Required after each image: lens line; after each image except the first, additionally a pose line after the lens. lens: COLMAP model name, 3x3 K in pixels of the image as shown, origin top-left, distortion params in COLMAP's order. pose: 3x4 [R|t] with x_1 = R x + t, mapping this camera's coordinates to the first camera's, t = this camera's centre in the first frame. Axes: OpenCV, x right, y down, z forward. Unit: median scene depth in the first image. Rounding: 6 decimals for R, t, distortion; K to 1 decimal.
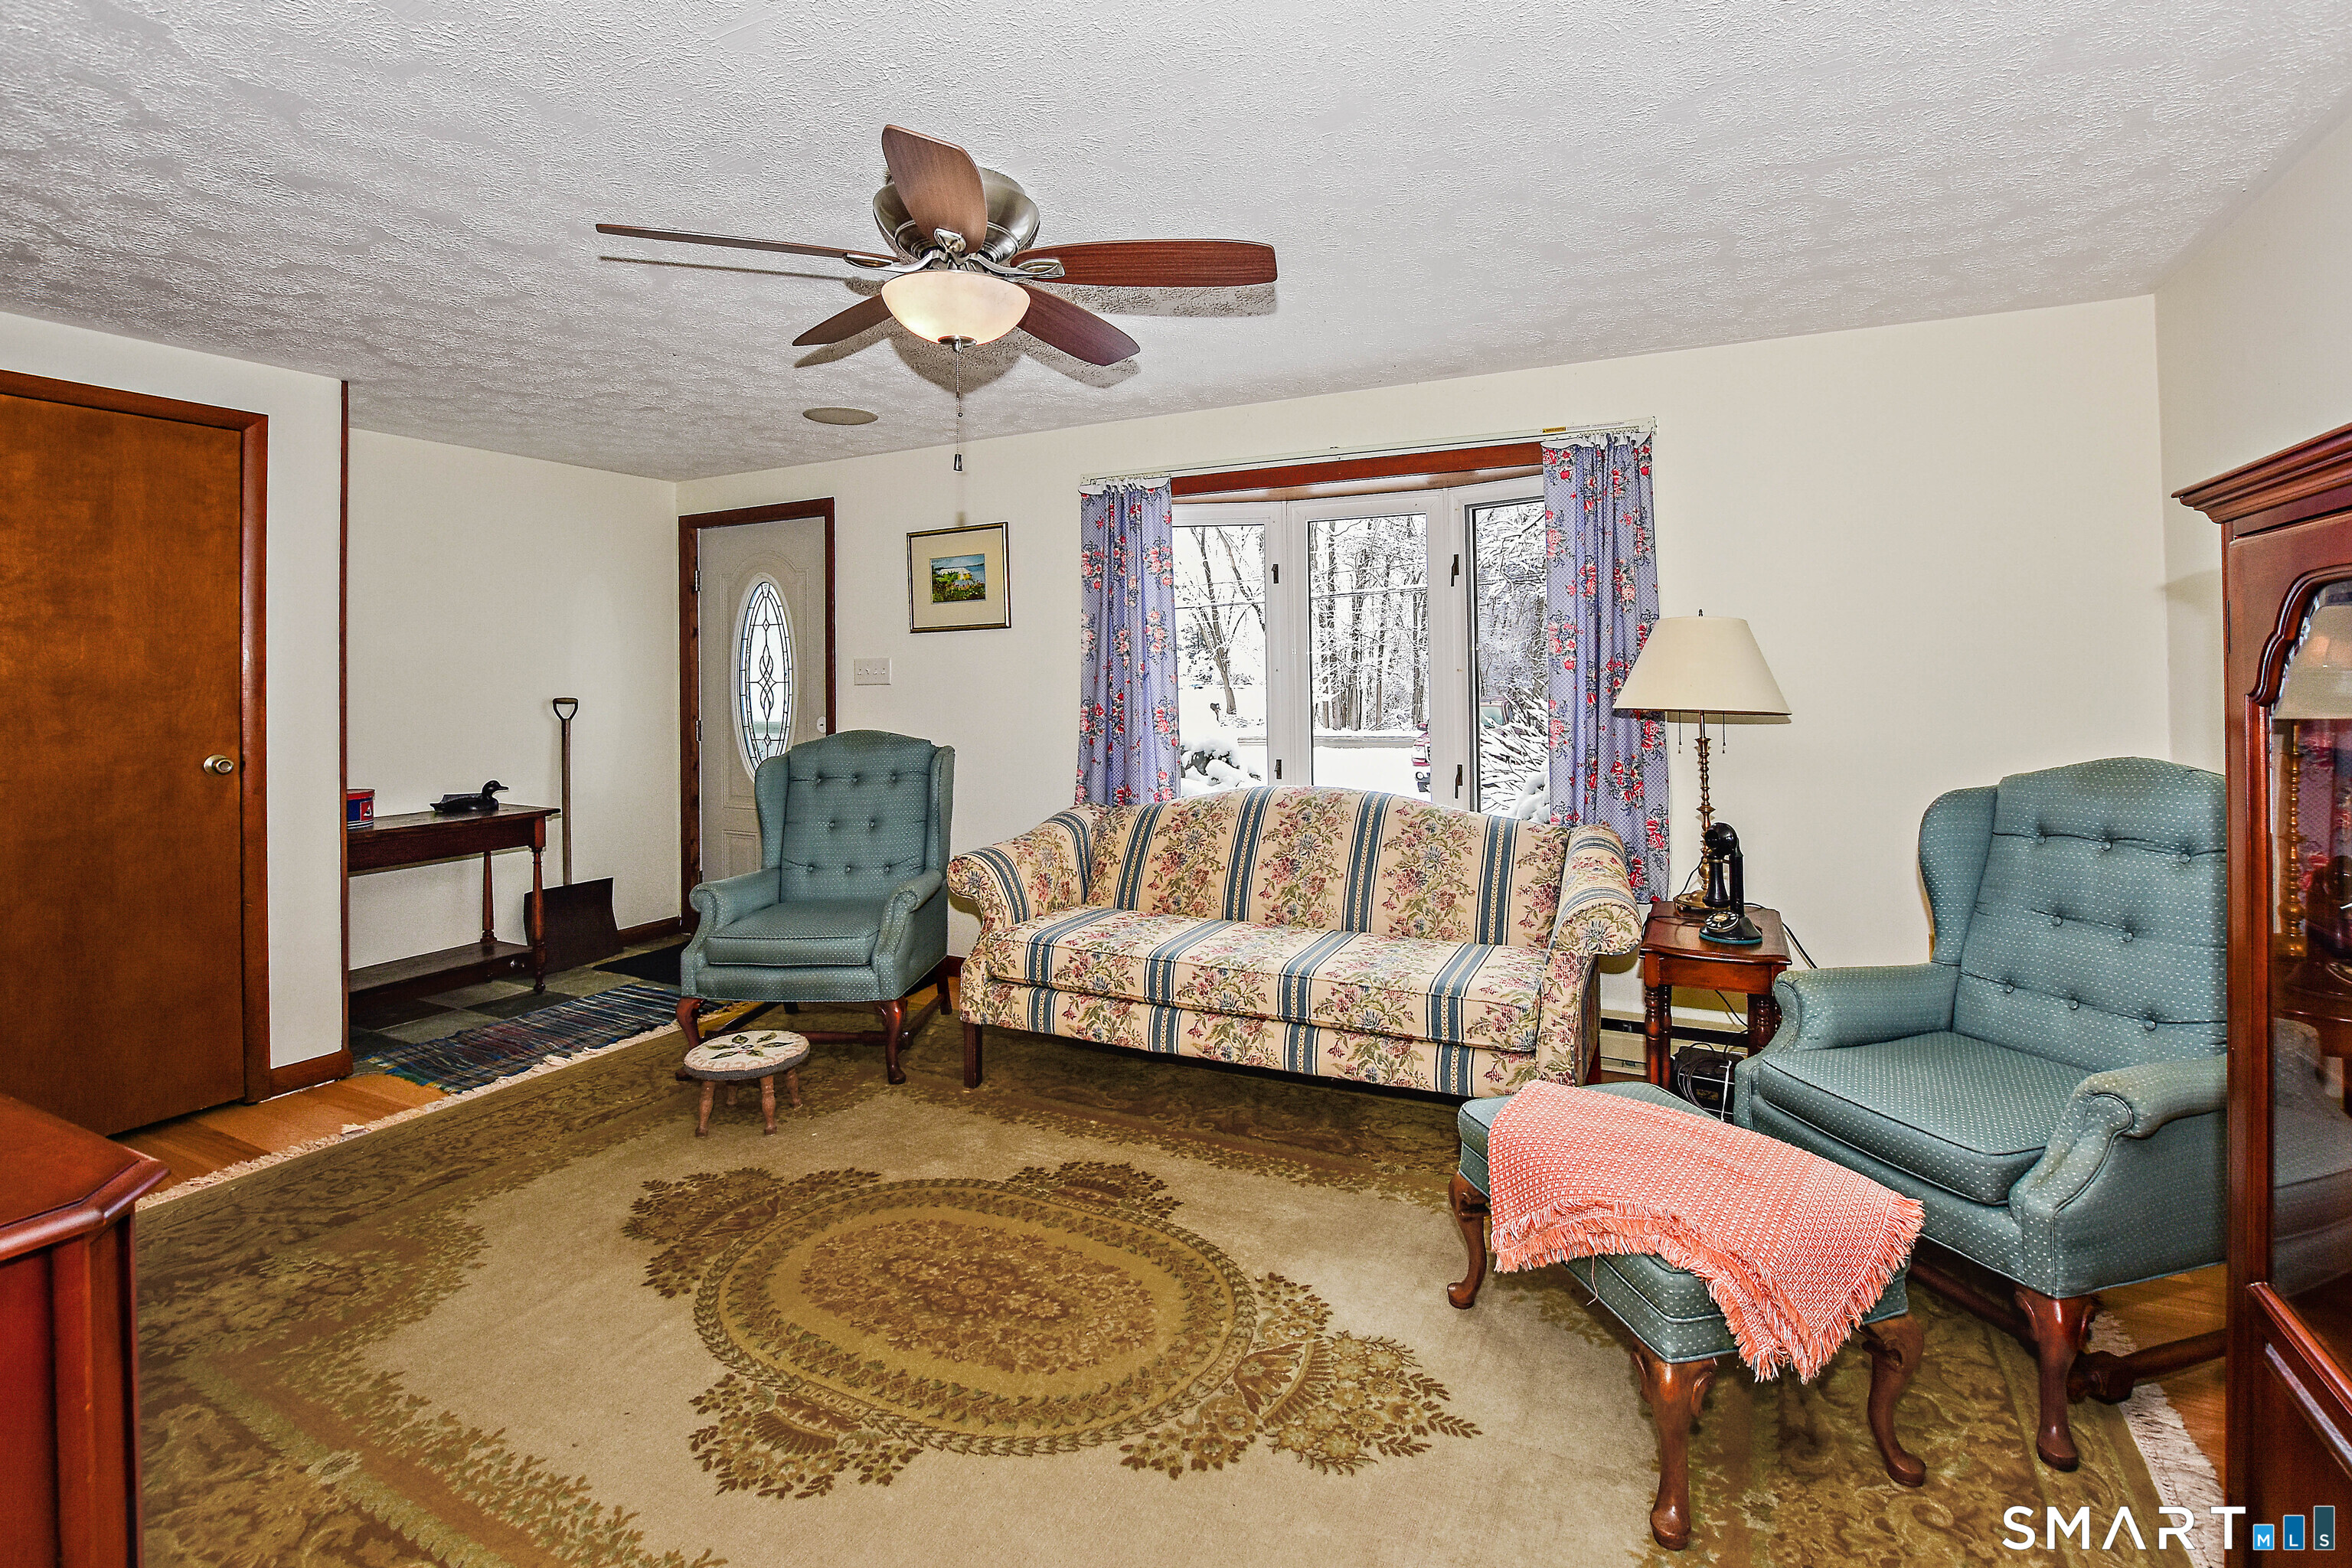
lens RADIAL K [[1086.3, 0, 1218.8], [0, 1086.3, 662.0], [0, 0, 1]] dist [-0.026735, 0.000193]
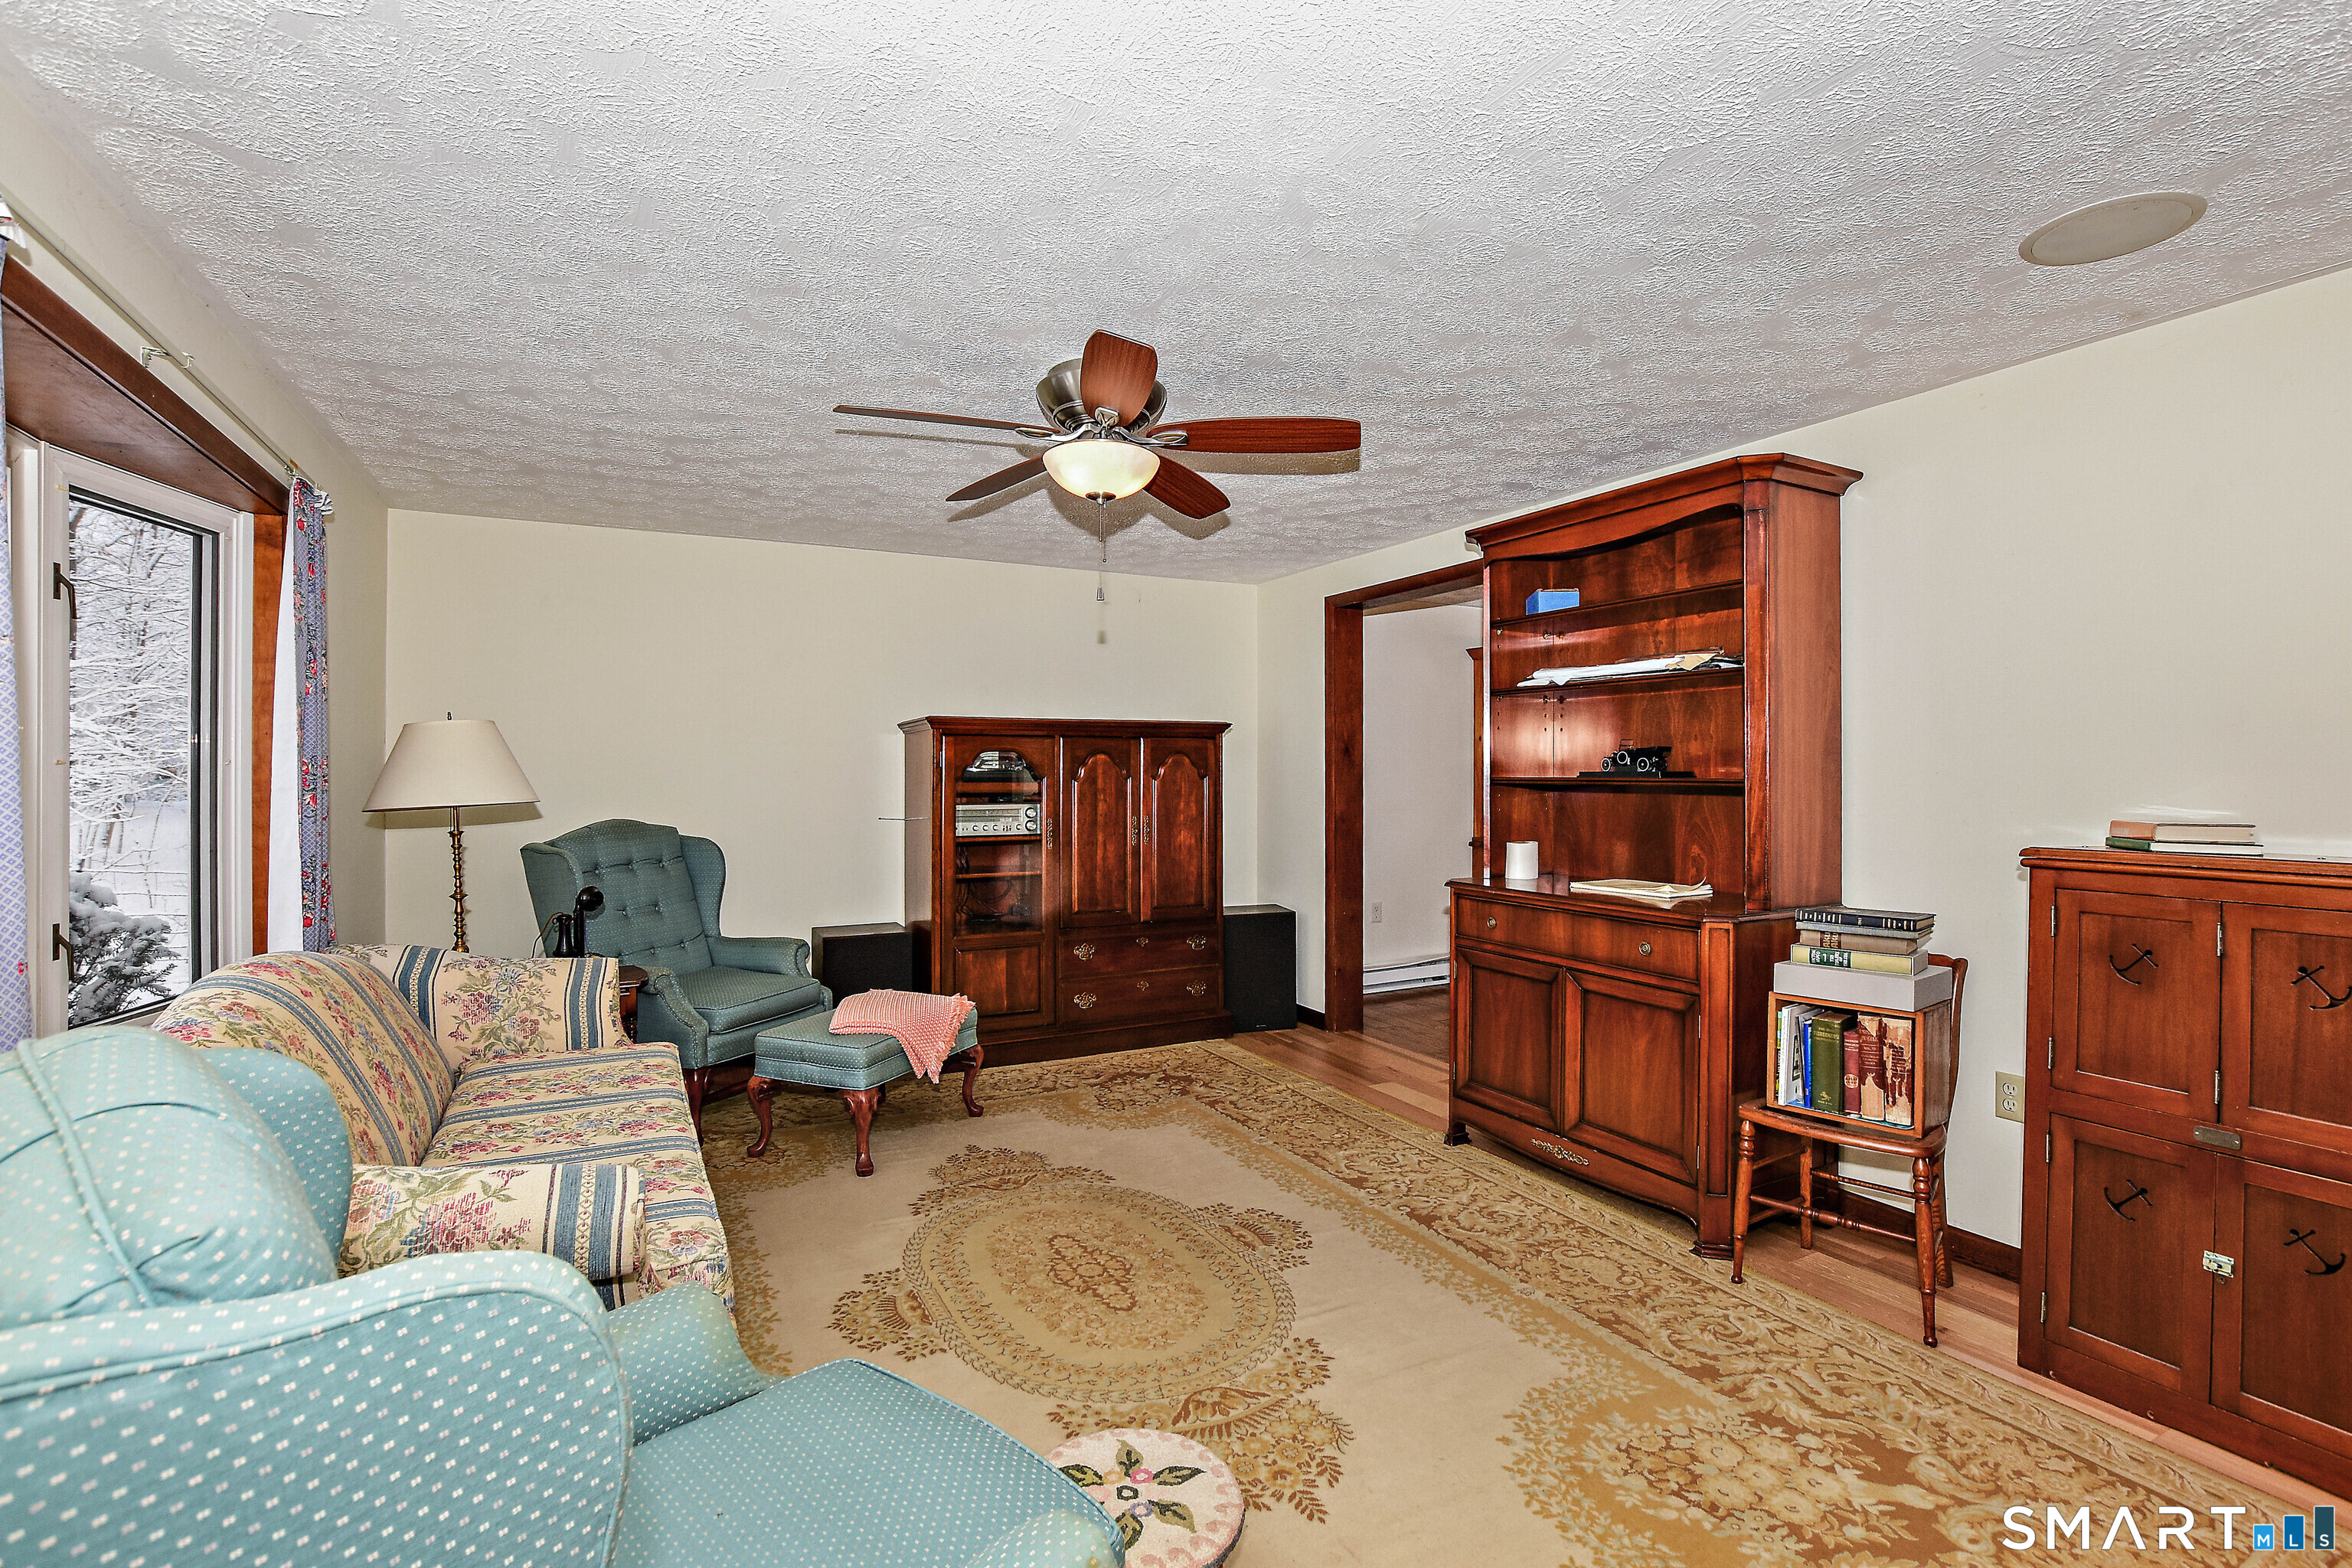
lens RADIAL K [[1064.8, 0, 1178.1], [0, 1064.8, 766.1], [0, 0, 1]] dist [-0.024706, 0.000426]
pose [[-0.793295, 0.015186, 0.608647, -0.715954], [0.001446, 0.999733, -0.023060, 0.029954], [-0.608835, -0.017414, -0.793106, 1.303184]]
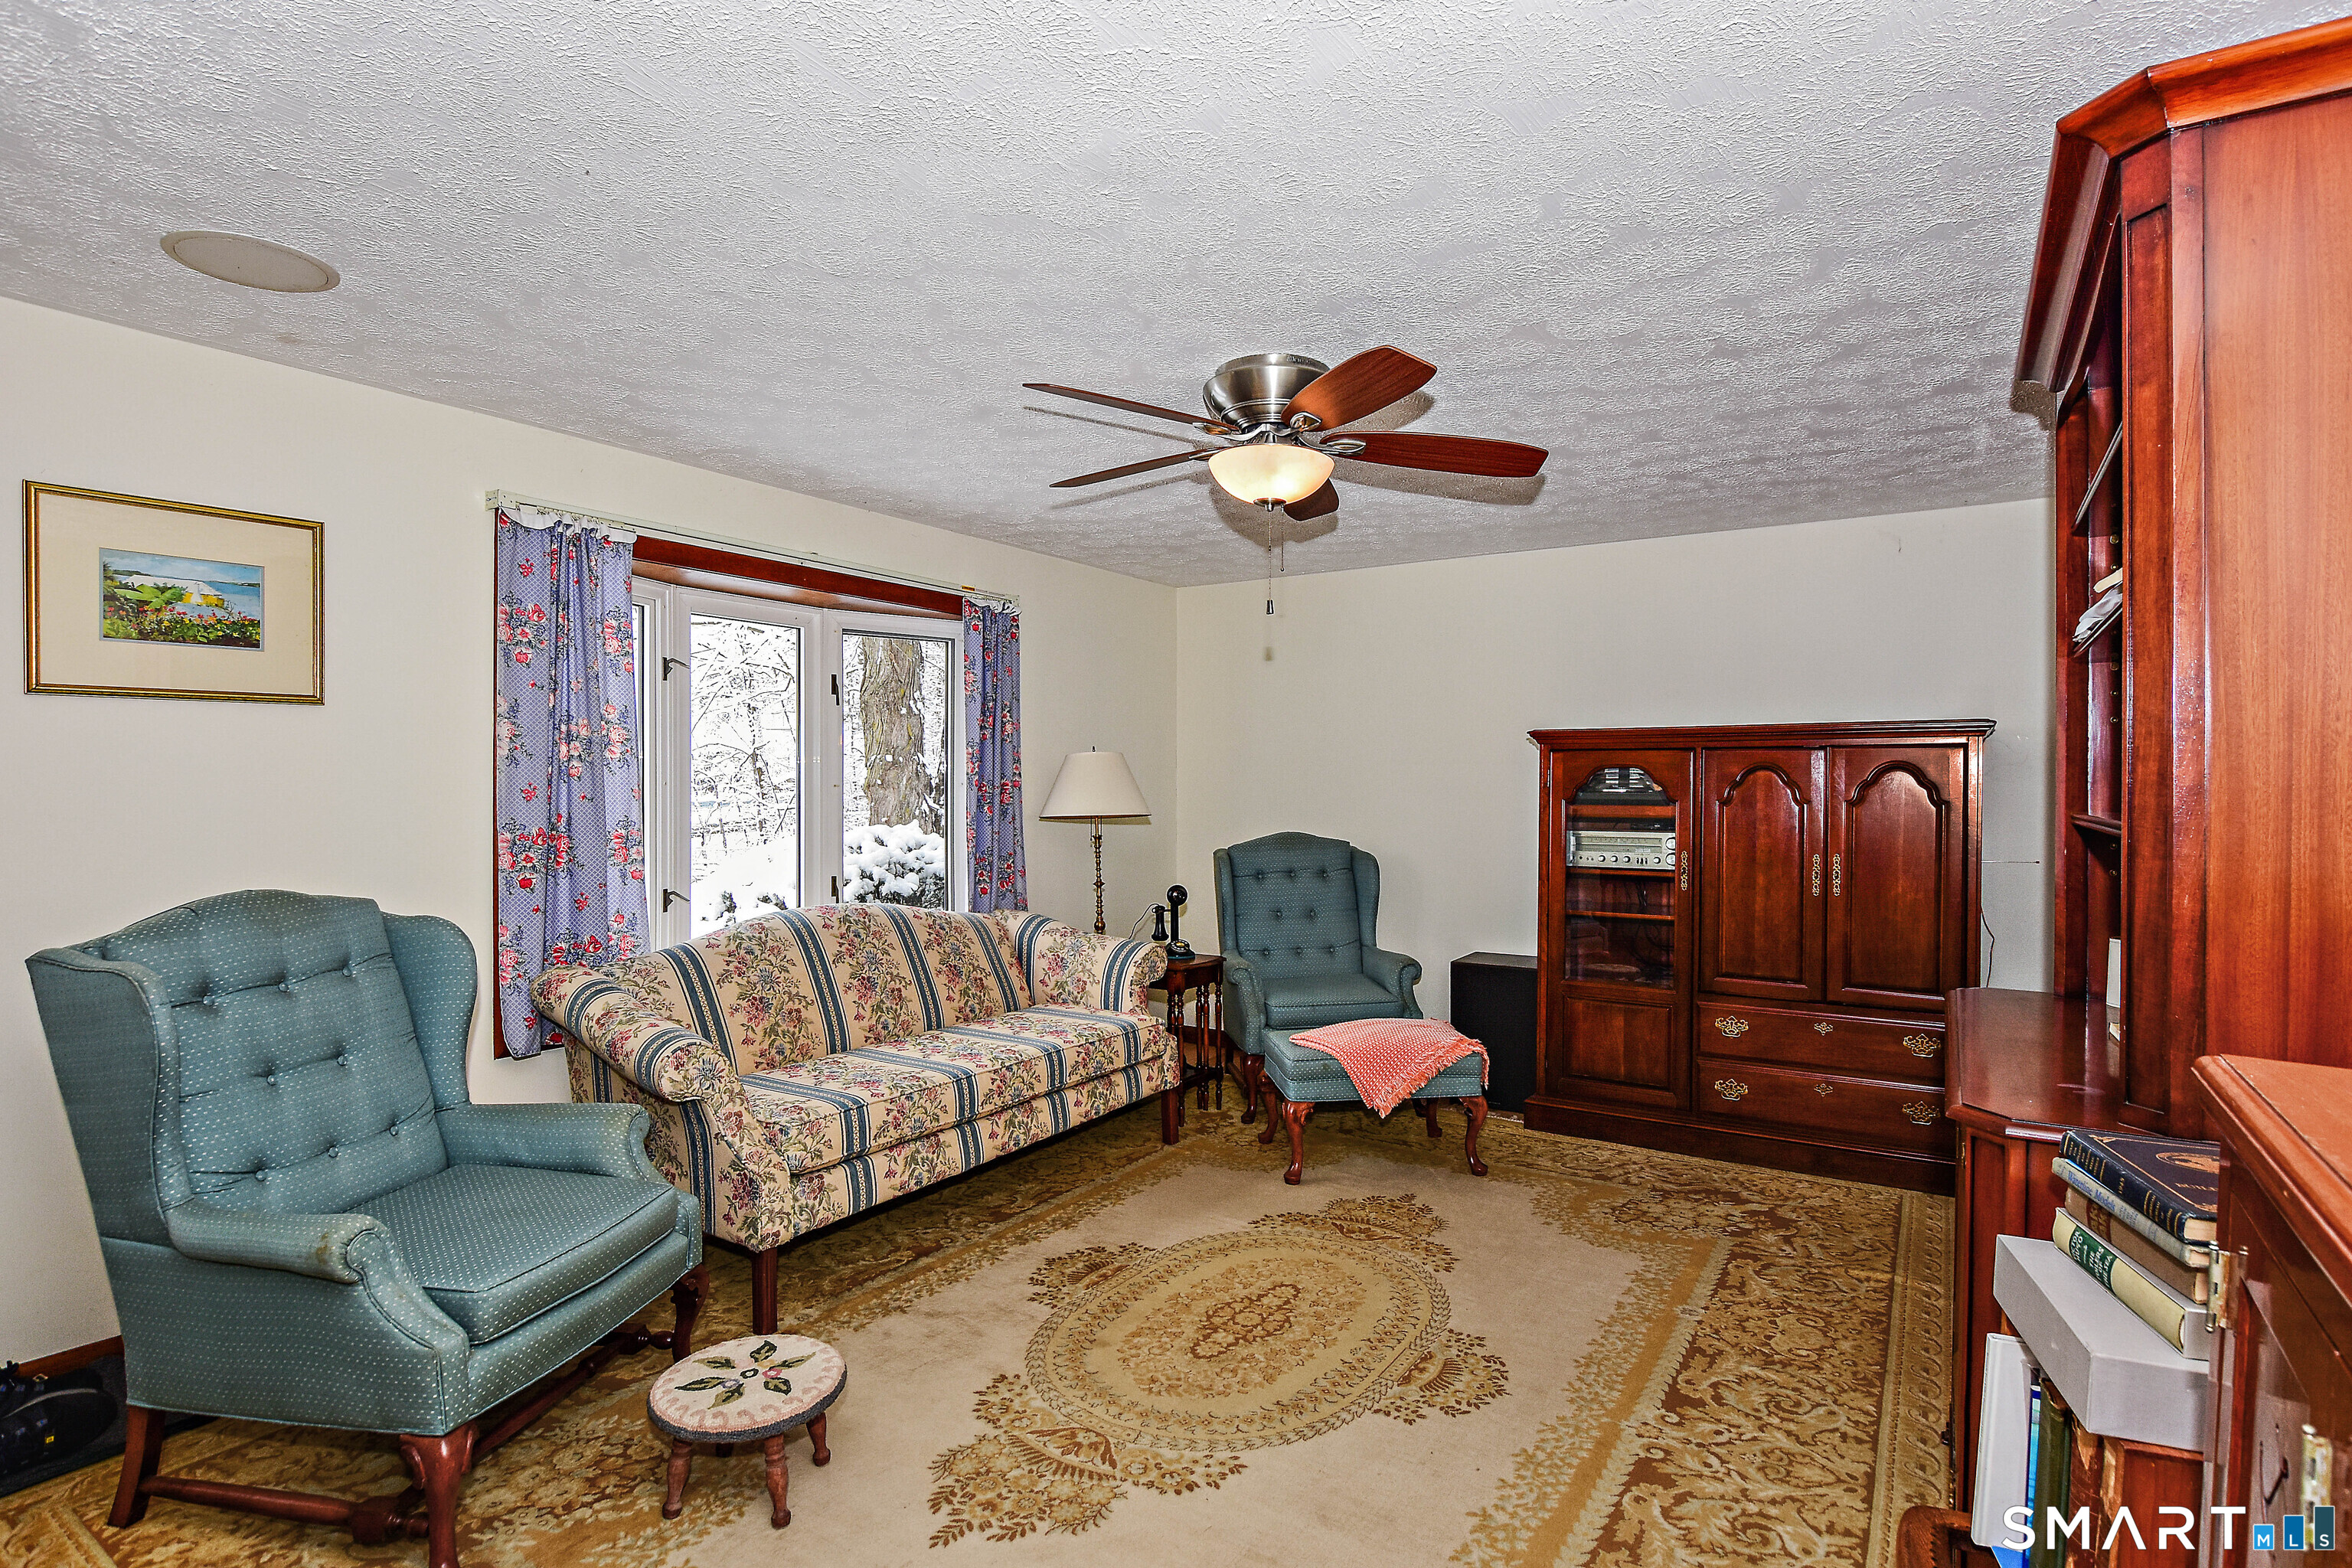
lens RADIAL K [[1160.3, 0, 1185.2], [0, 1160.3, 787.6], [0, 0, 1]] dist [-0.025923, 0.000708]
pose [[0.136911, 0.008648, 0.990546, -1.011827], [-0.014819, 0.999868, -0.006681, 0.014472], [-0.990472, -0.013765, 0.137021, 0.623513]]
